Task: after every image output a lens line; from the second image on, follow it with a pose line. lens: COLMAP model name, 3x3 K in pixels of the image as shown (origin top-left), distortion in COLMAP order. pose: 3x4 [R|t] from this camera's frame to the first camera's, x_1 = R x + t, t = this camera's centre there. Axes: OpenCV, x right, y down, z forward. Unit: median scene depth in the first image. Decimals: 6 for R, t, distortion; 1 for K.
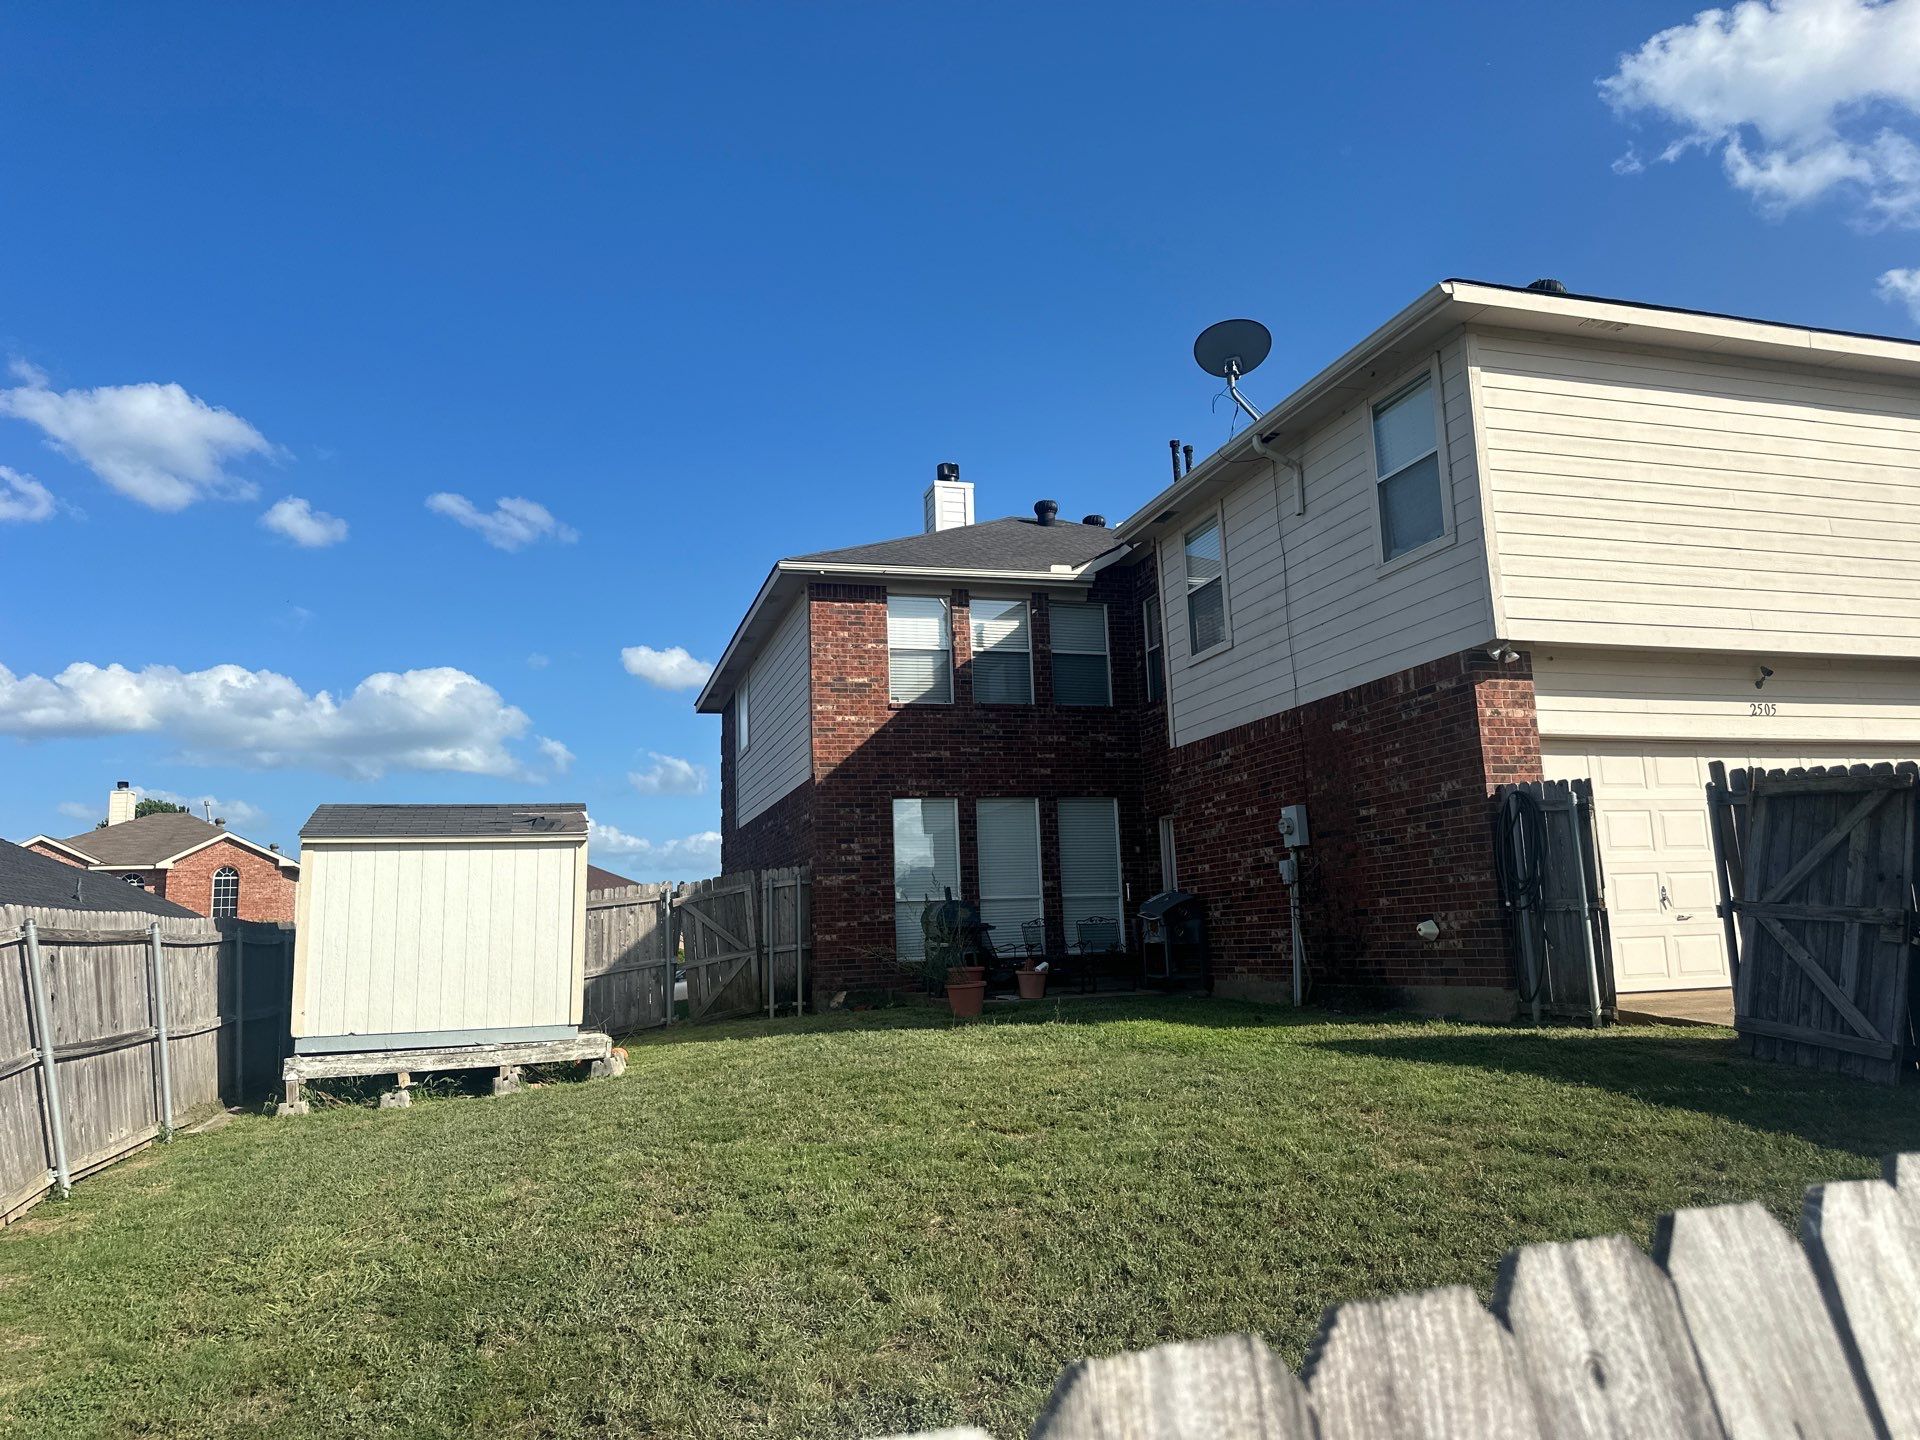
lens RADIAL K [[1329.1, 0, 981.6], [0, 1329.1, 722.7], [0, 0, 1]] dist [0.170457, -0.291684]
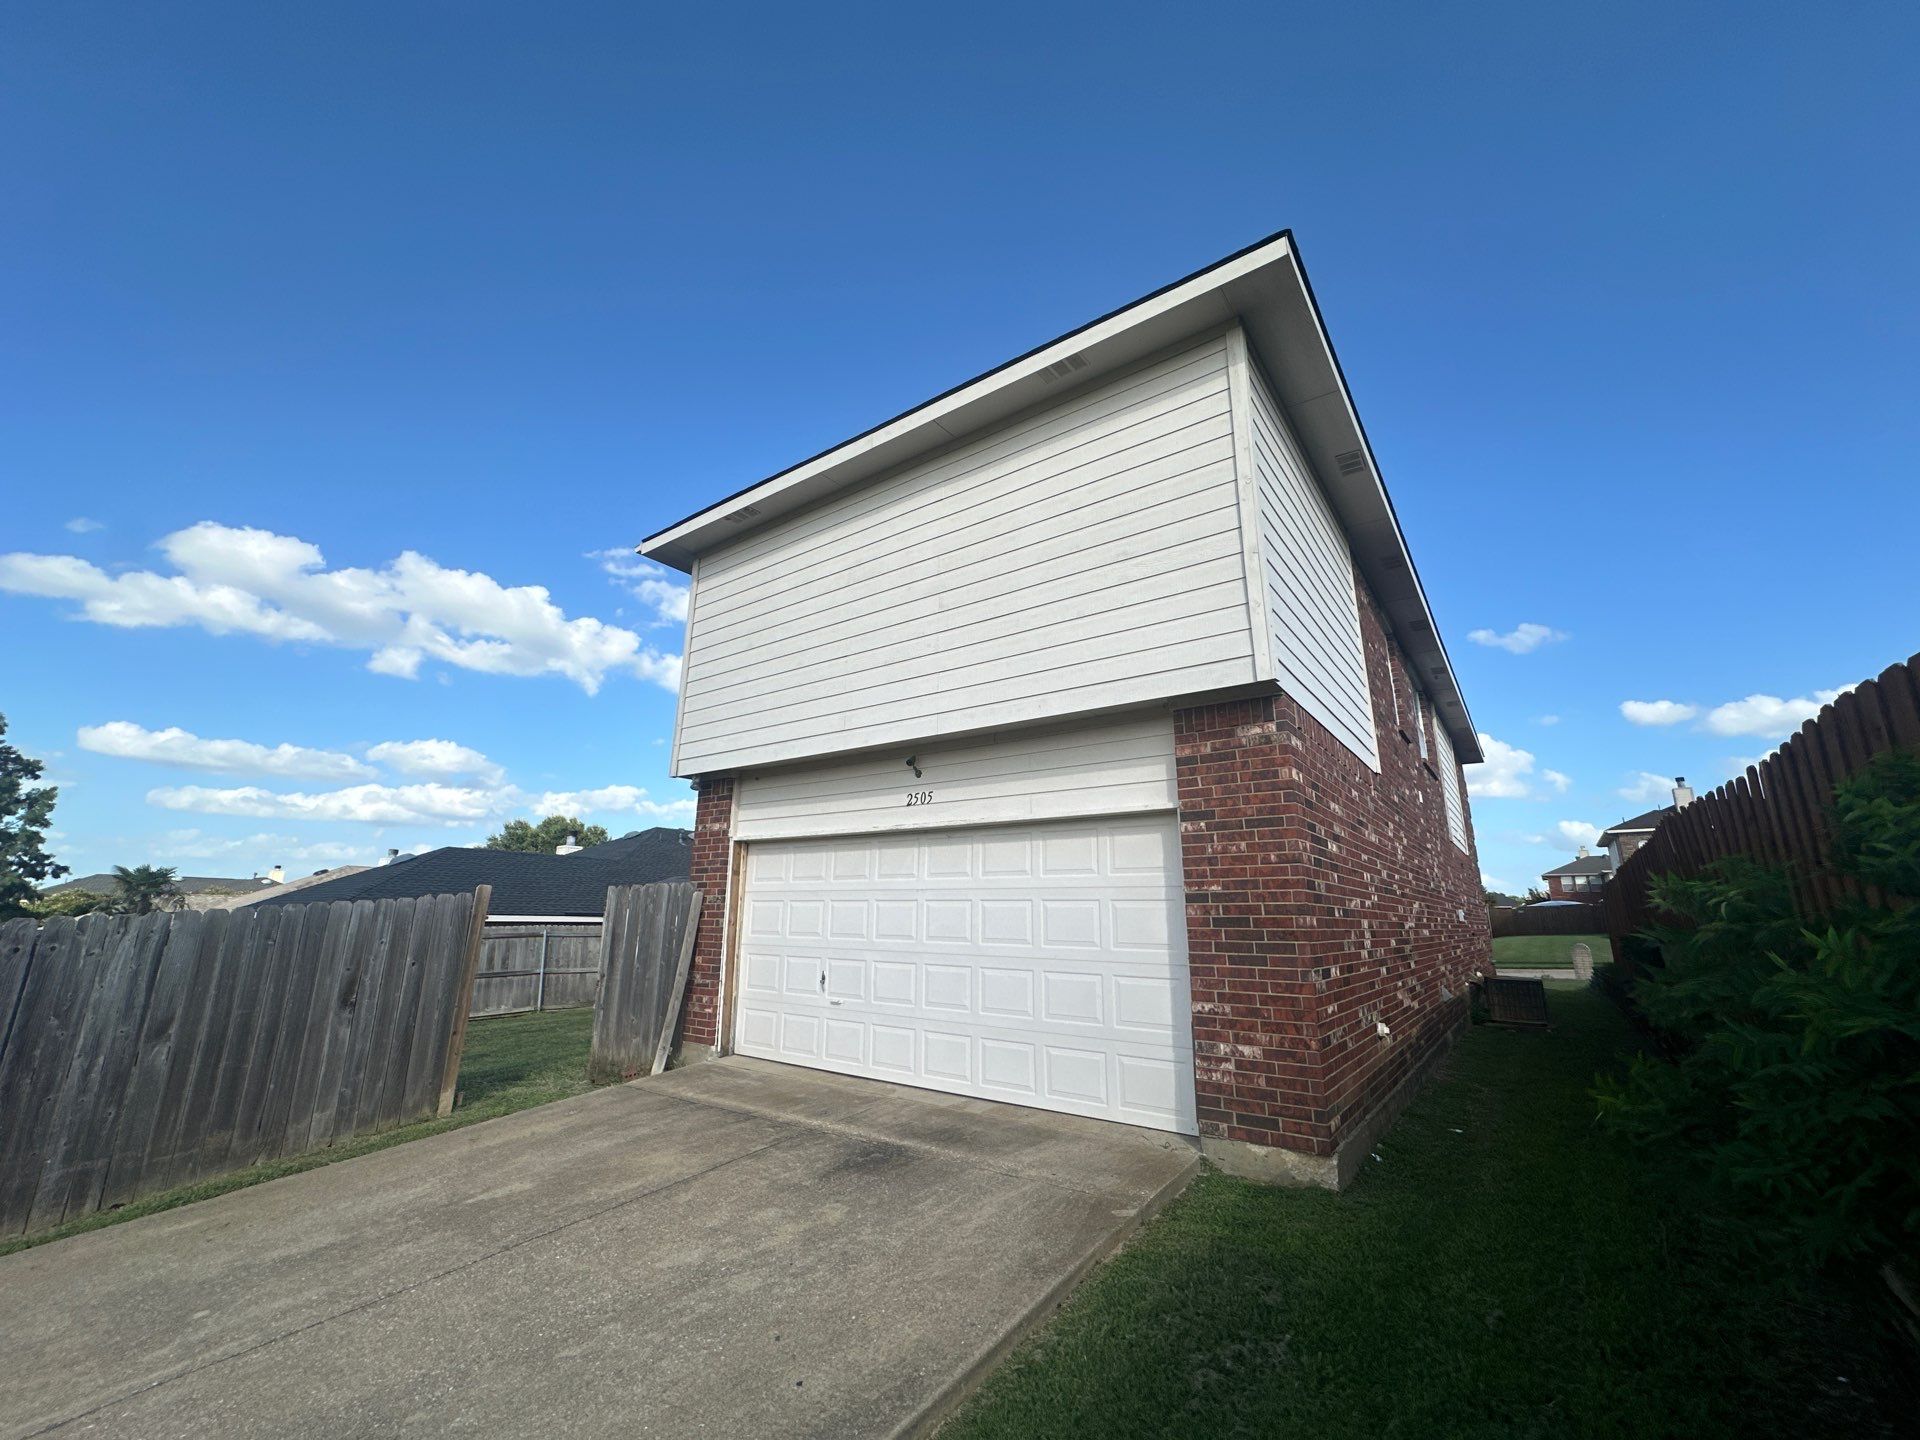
lens RADIAL K [[766.5, 0, 958.3], [0, 766.5, 717.1], [0, 0, 1]] dist [-0.000748, 0.000148]
pose [[0.579096, -0.162548, -0.798891, 0.920264], [0.100604, 0.986680, -0.127832, 0.005605], [0.809028, -0.006345, 0.587735, 0.605224]]
